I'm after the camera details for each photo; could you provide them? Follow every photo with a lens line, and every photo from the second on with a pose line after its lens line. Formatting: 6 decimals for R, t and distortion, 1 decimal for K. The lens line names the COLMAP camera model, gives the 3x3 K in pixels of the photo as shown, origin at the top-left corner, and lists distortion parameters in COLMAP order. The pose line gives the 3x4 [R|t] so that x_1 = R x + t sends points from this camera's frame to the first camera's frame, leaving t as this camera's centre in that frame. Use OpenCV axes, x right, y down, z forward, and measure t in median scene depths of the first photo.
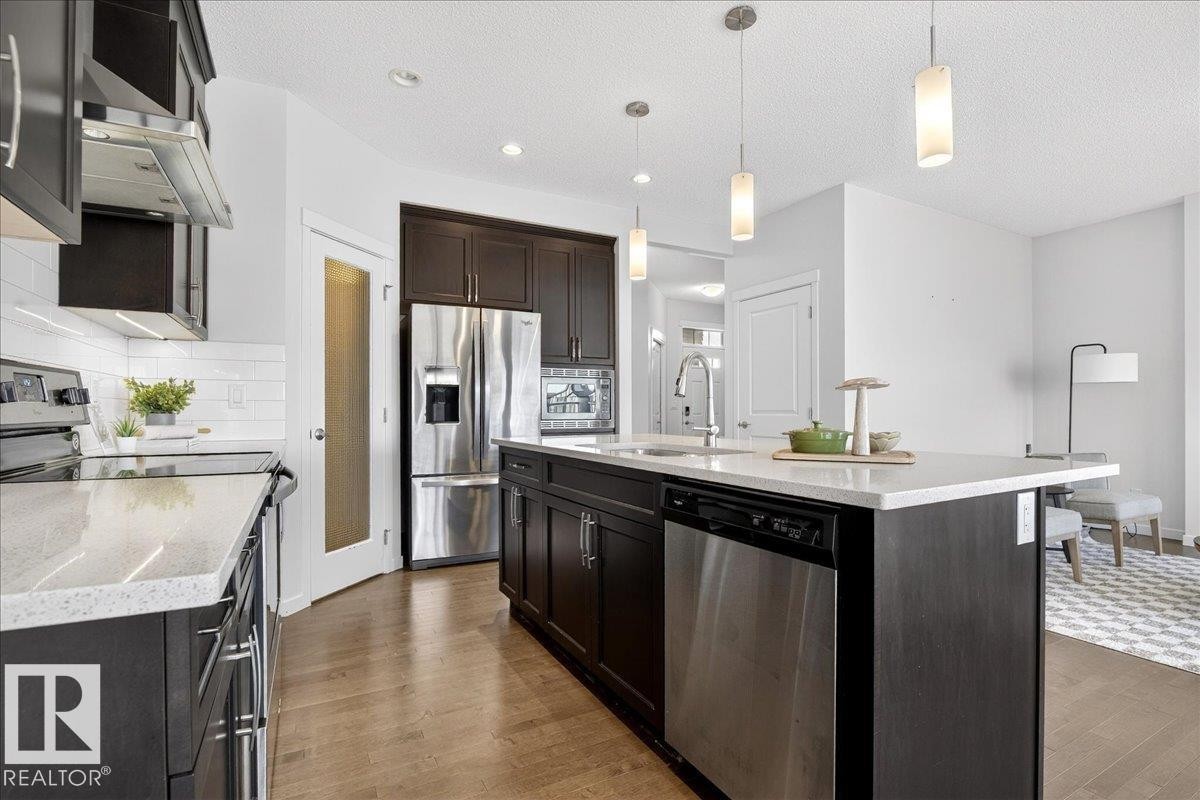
lens RADIAL K [[554.1, 0, 597.3], [0, 554.1, 412.0], [0, 0, 1]] dist [-0.019824, 0.000611]
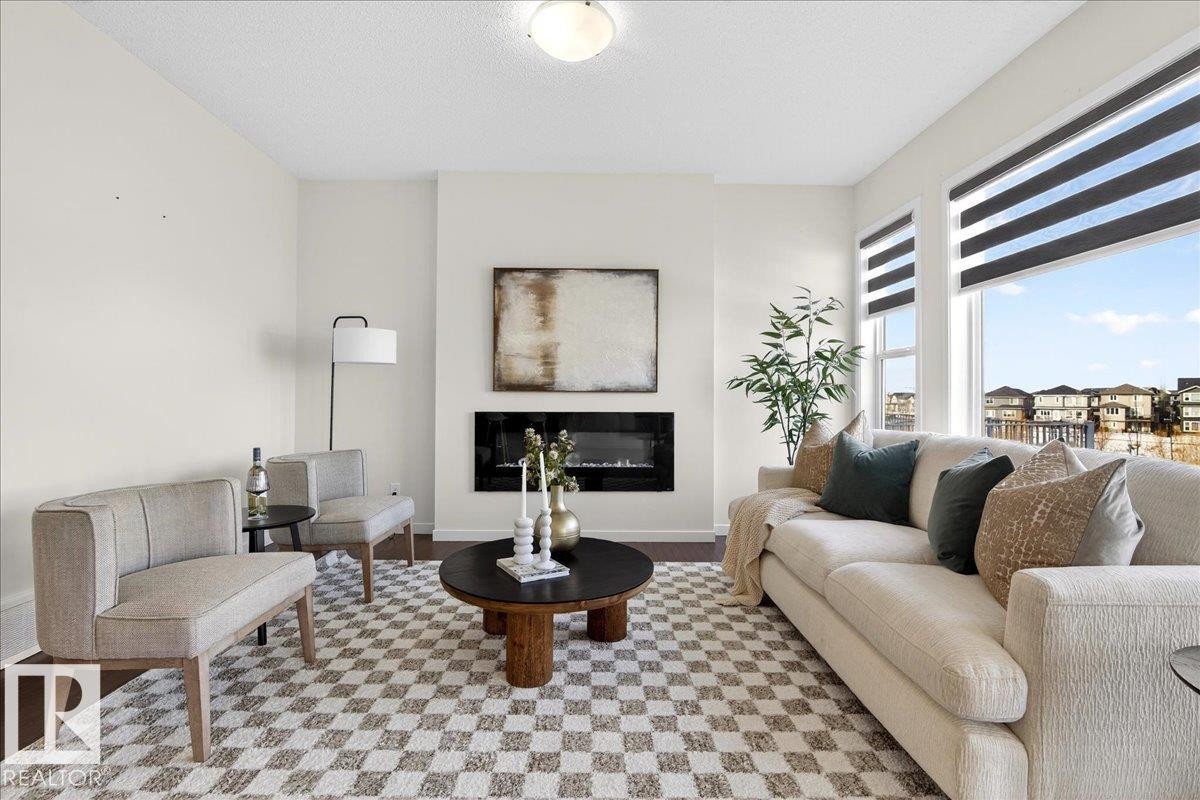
lens RADIAL K [[560.2, 0, 594.8], [0, 560.2, 386.1], [0, 0, 1]] dist [-0.003994, -0.000237]
pose [[0.457143, 0.012723, 0.889302, 0.345741], [0.002954, 0.999870, -0.015824, -0.003543], [-0.889388, 0.009861, 0.457047, 0.305880]]
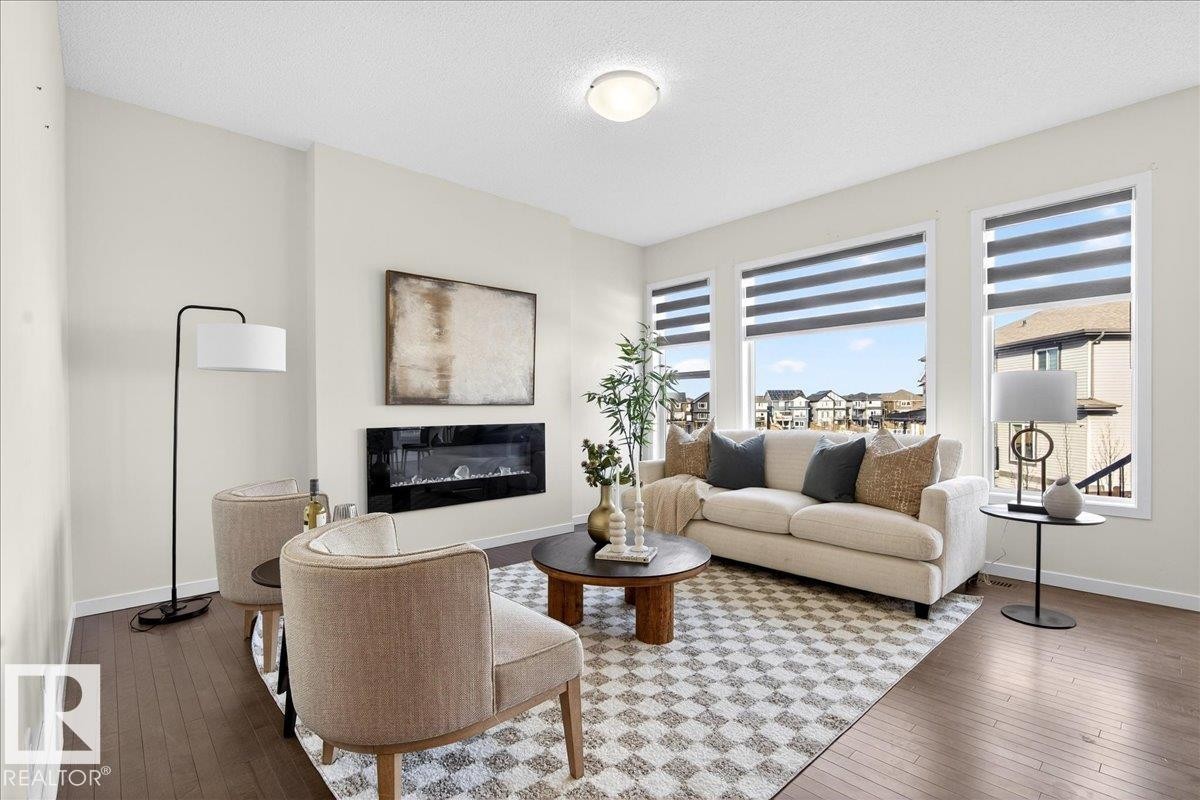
lens RADIAL K [[554.1, 0, 597.3], [0, 554.1, 412.0], [0, 0, 1]] dist [-0.019824, 0.000611]
pose [[-0.250648, -0.010874, 0.968017, 0.200390], [0.012938, 0.999810, 0.014582, -0.008450], [-0.967992, 0.016179, -0.250459, 0.794113]]
